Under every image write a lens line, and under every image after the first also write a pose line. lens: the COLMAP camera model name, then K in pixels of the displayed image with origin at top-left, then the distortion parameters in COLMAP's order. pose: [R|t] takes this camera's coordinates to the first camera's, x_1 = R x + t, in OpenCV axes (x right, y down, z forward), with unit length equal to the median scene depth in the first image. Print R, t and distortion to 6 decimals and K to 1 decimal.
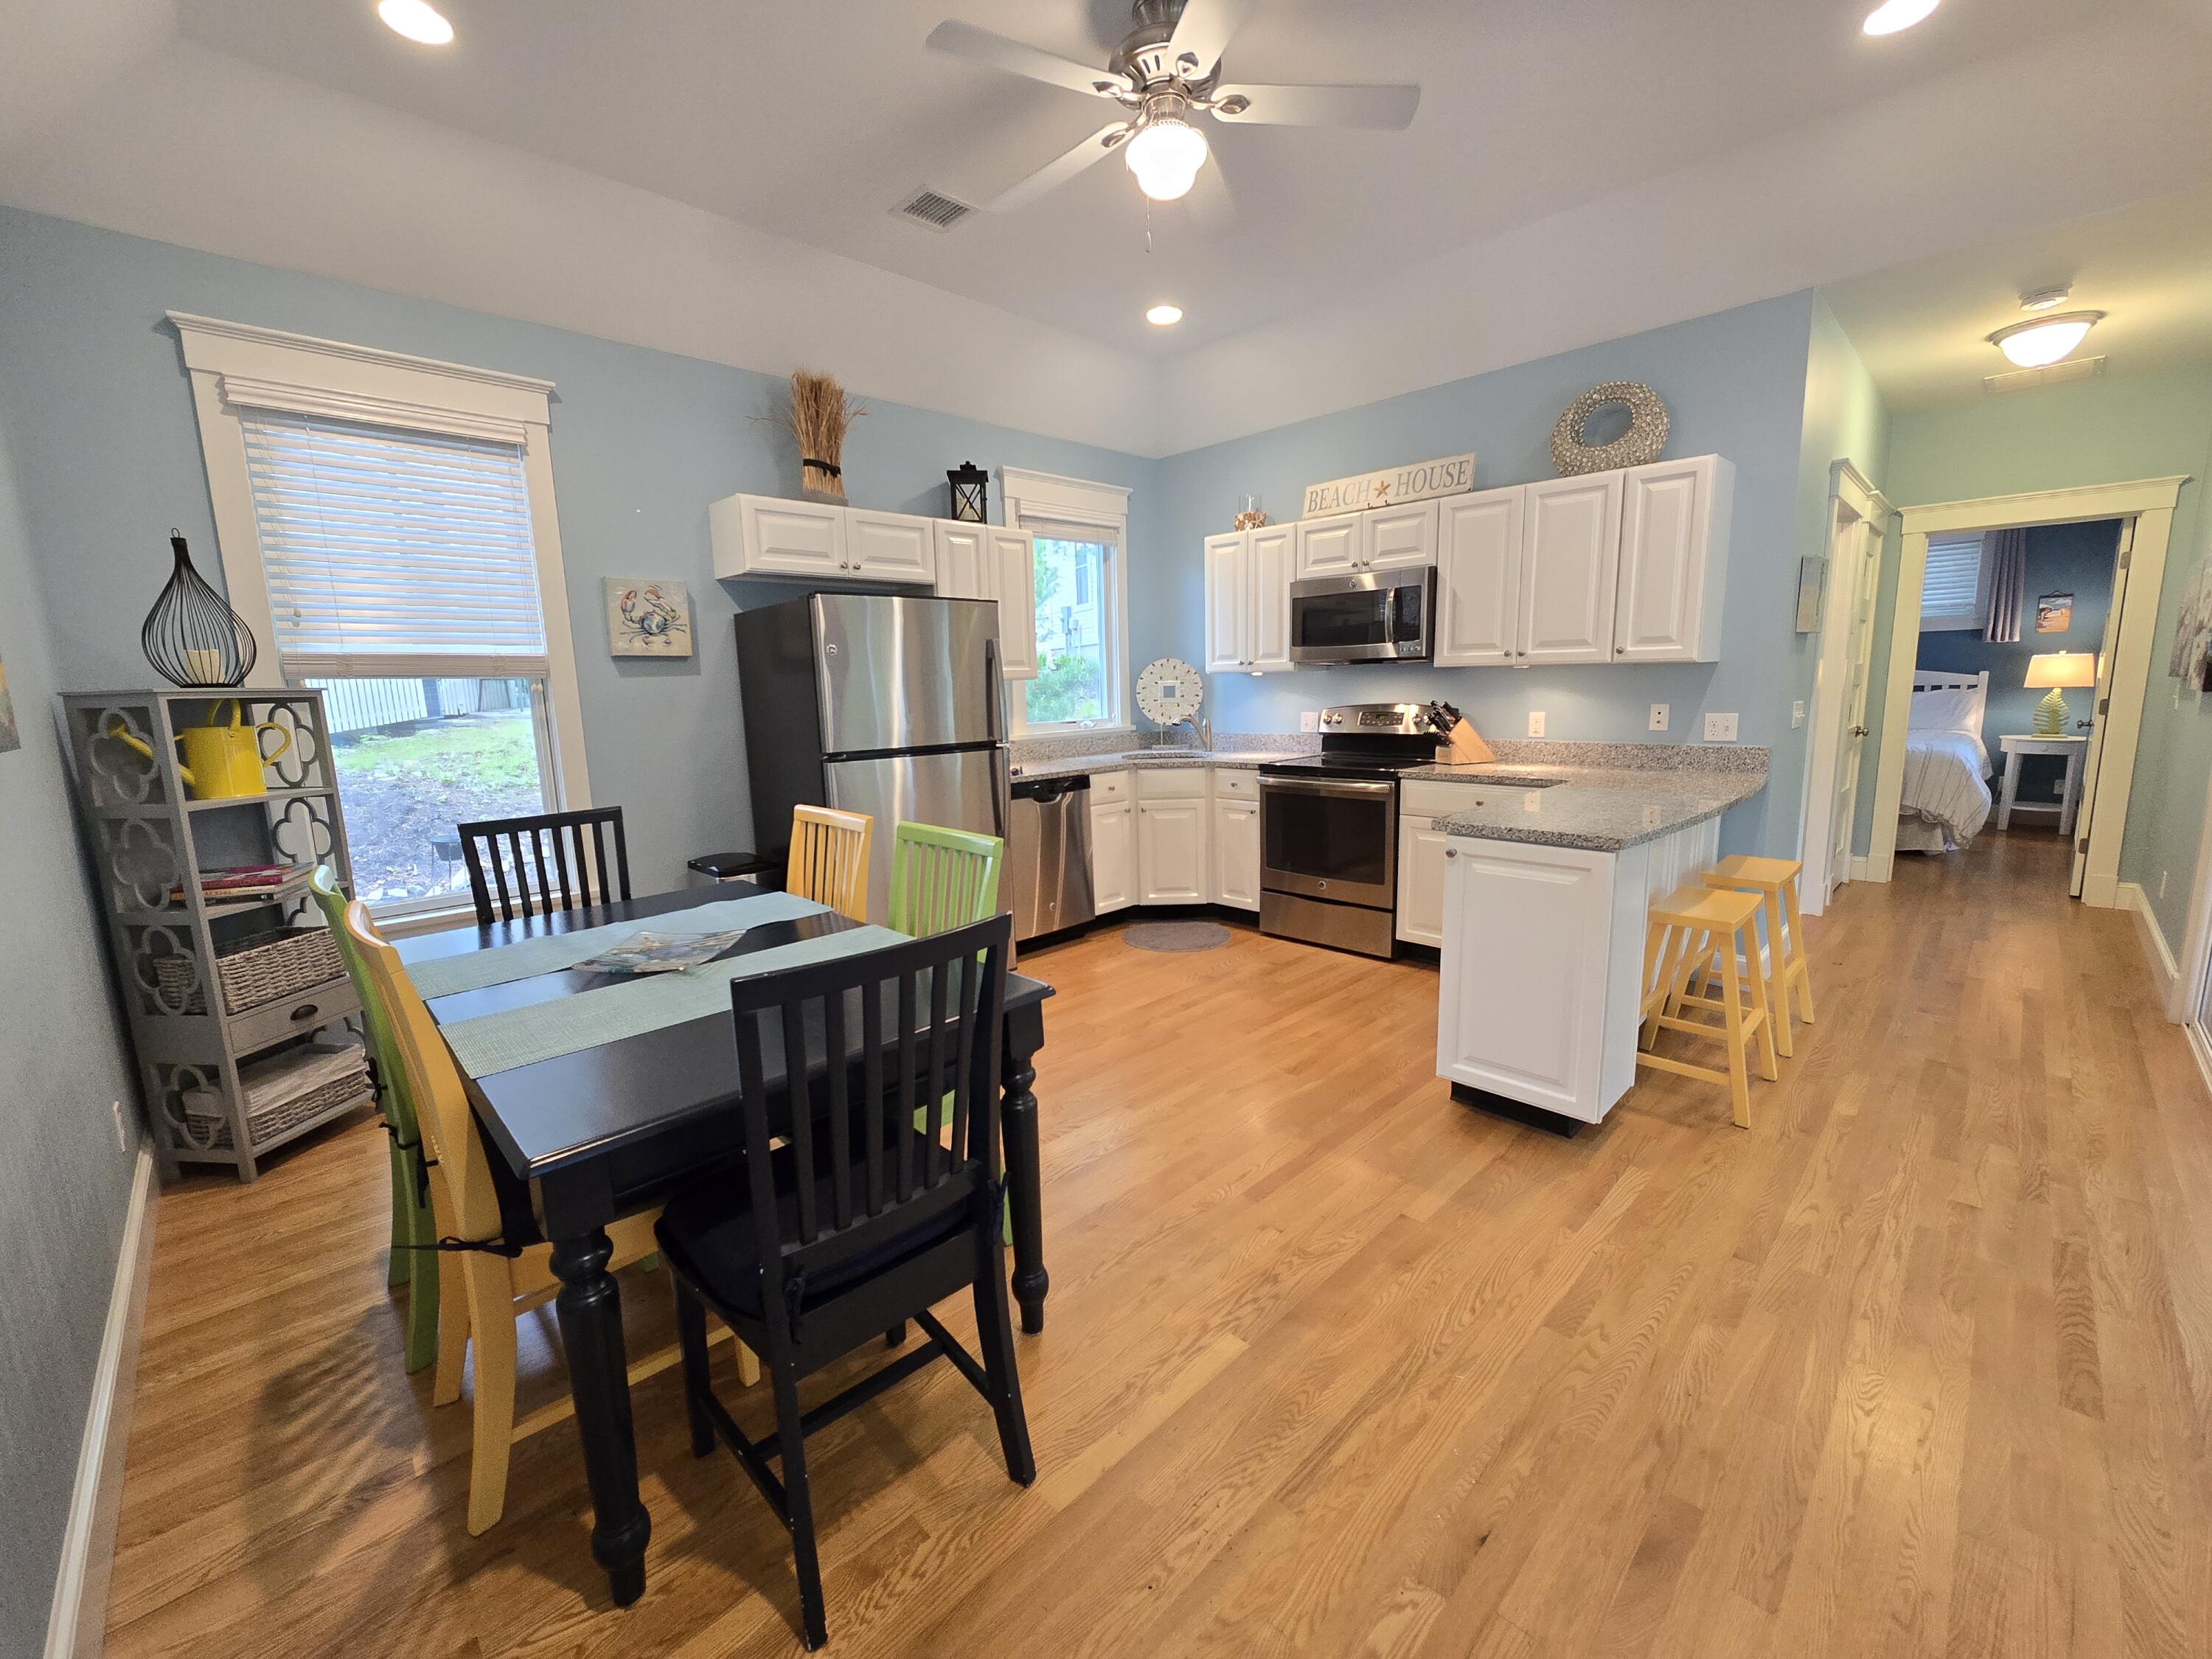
lens RADIAL K [[894.7, 0, 1106.8], [0, 894.7, 819.4], [0, 0, 1]] dist [-0.001322, -0.000119]
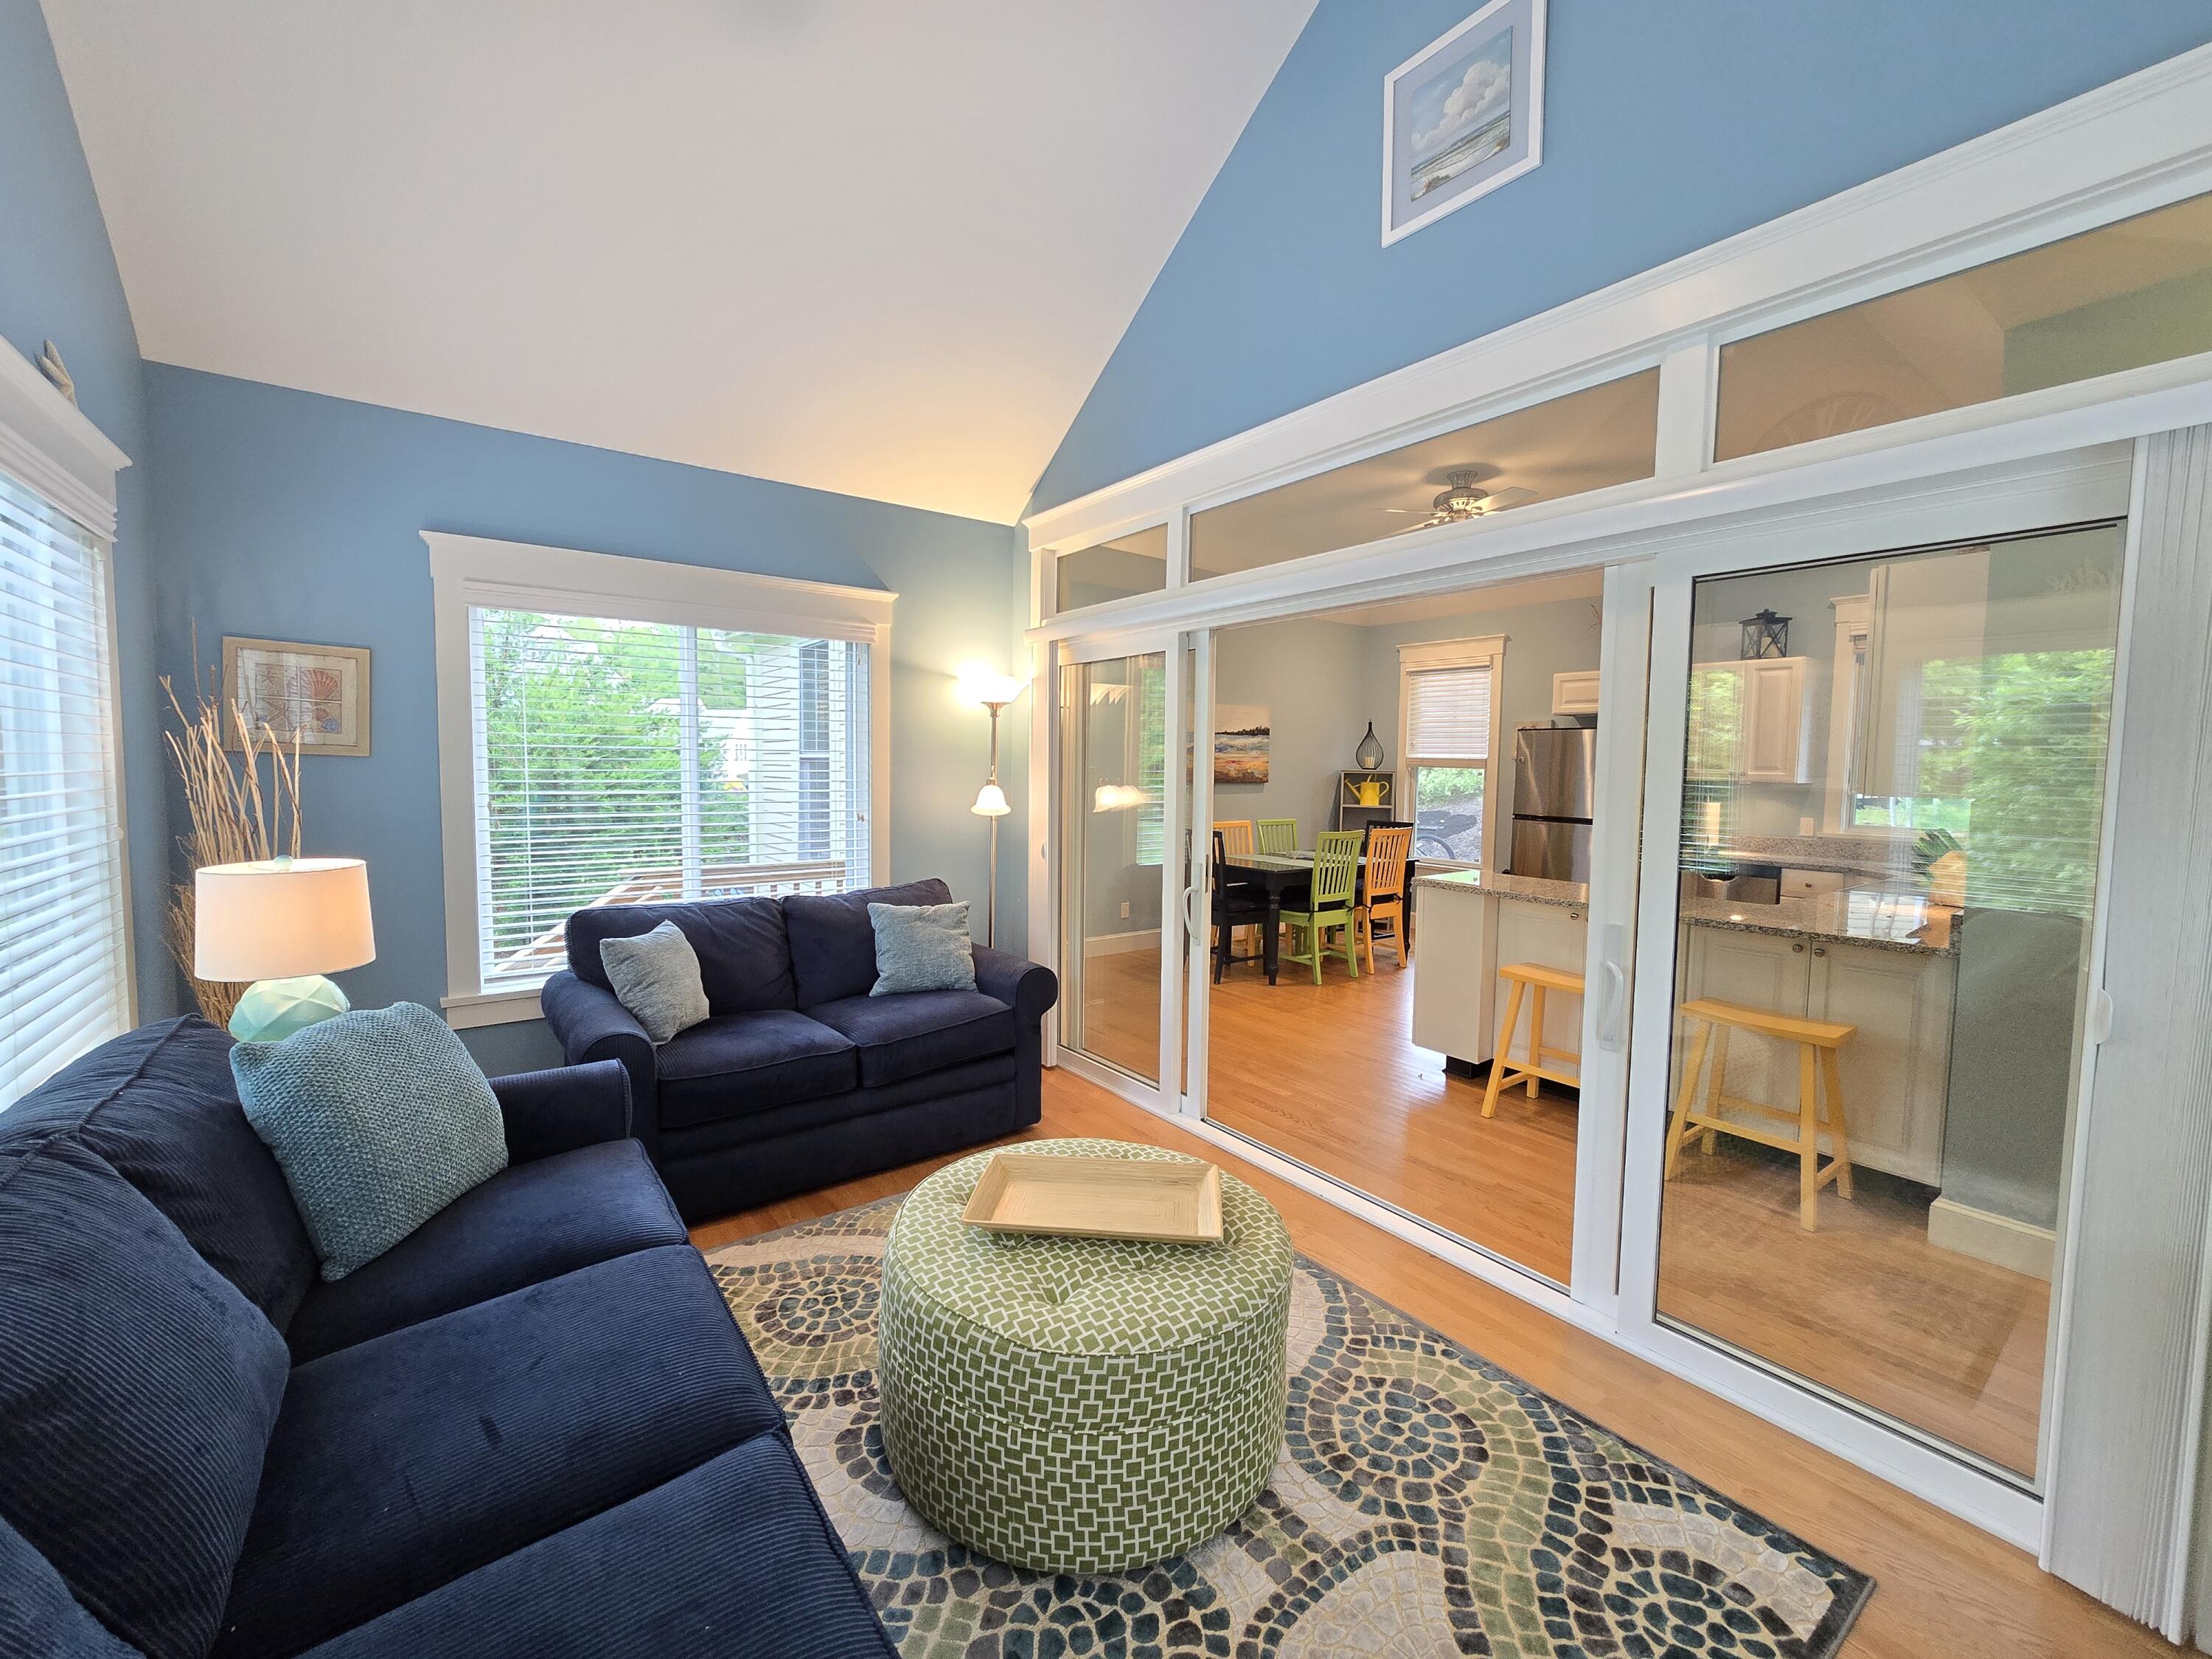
lens RADIAL K [[902.8, 0, 1104.4], [0, 902.8, 823.2], [0, 0, 1]] dist [-0.001309, -0.000232]
pose [[-0.136272, 0.093338, -0.986265, 1.309685], [-0.162315, 0.979994, 0.115172, -0.104913], [0.977284, 0.175781, -0.118395, 0.306172]]
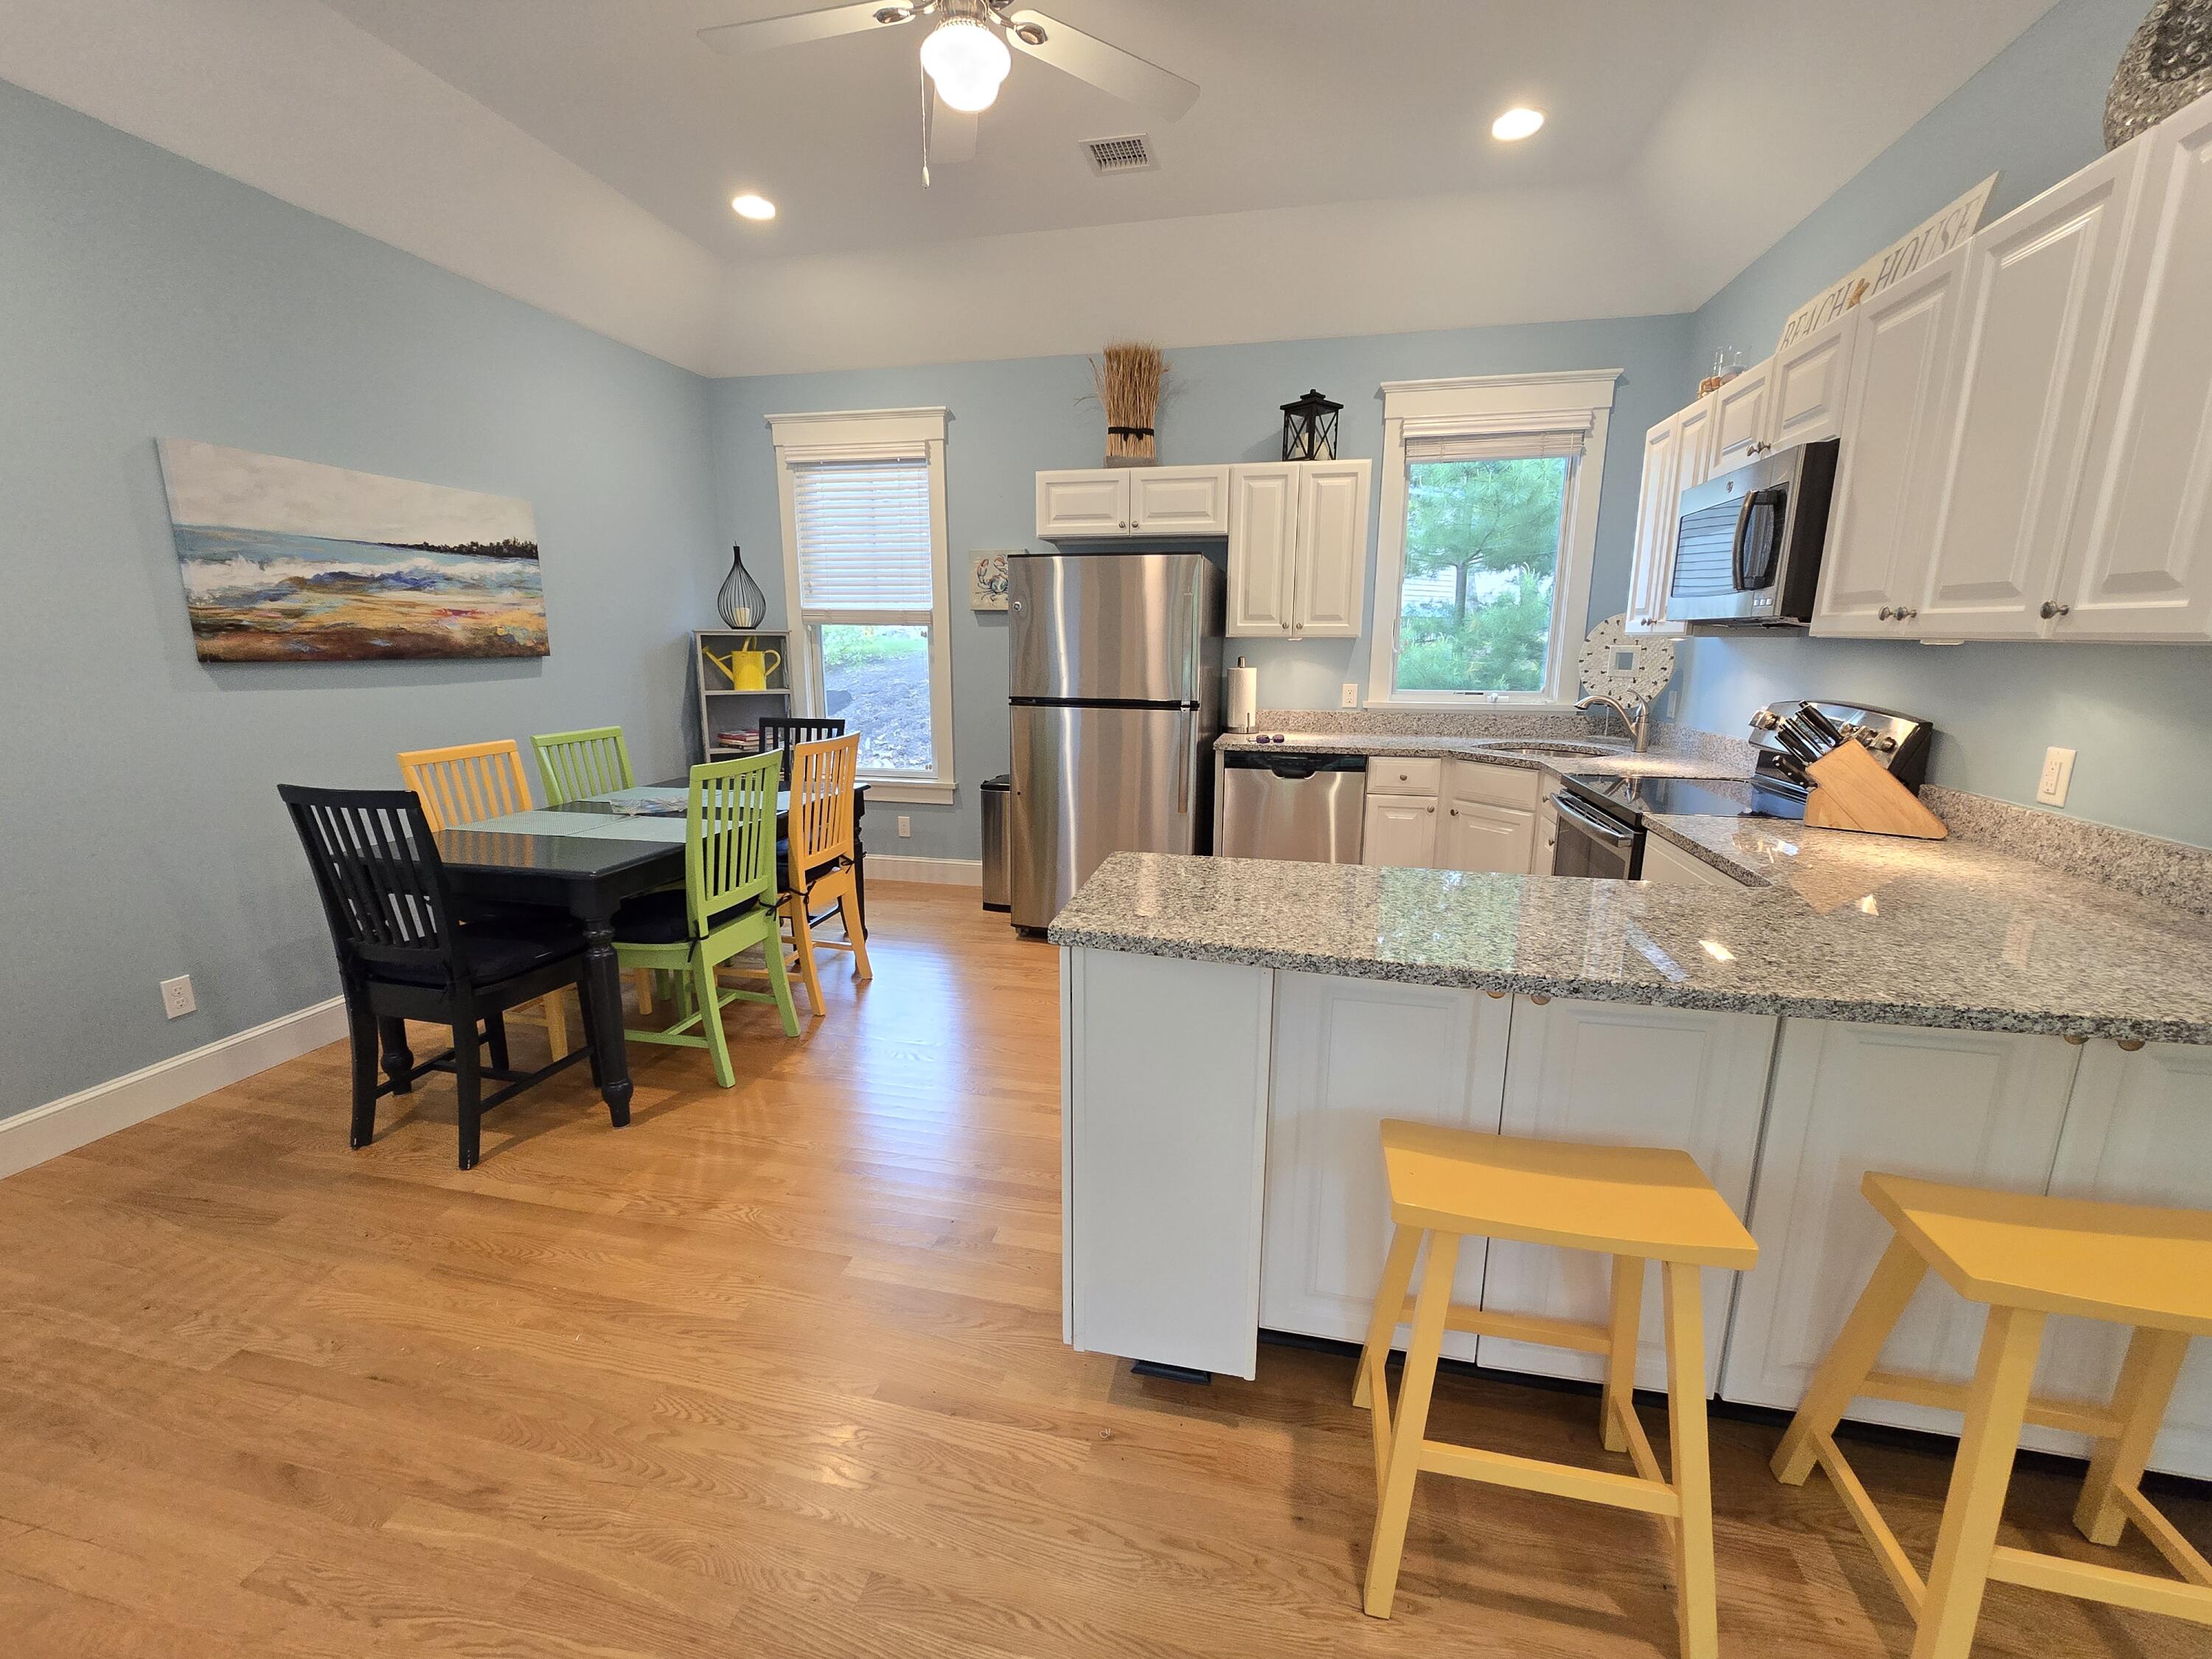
lens RADIAL K [[902.8, 0, 1104.4], [0, 902.8, 823.2], [0, 0, 1]] dist [-0.001309, -0.000232]
pose [[0.543778, 0.198128, -0.815506, 0.579121], [-0.146512, 0.979222, 0.140209, -0.075081], [0.826341, 0.043238, 0.561508, 0.354991]]
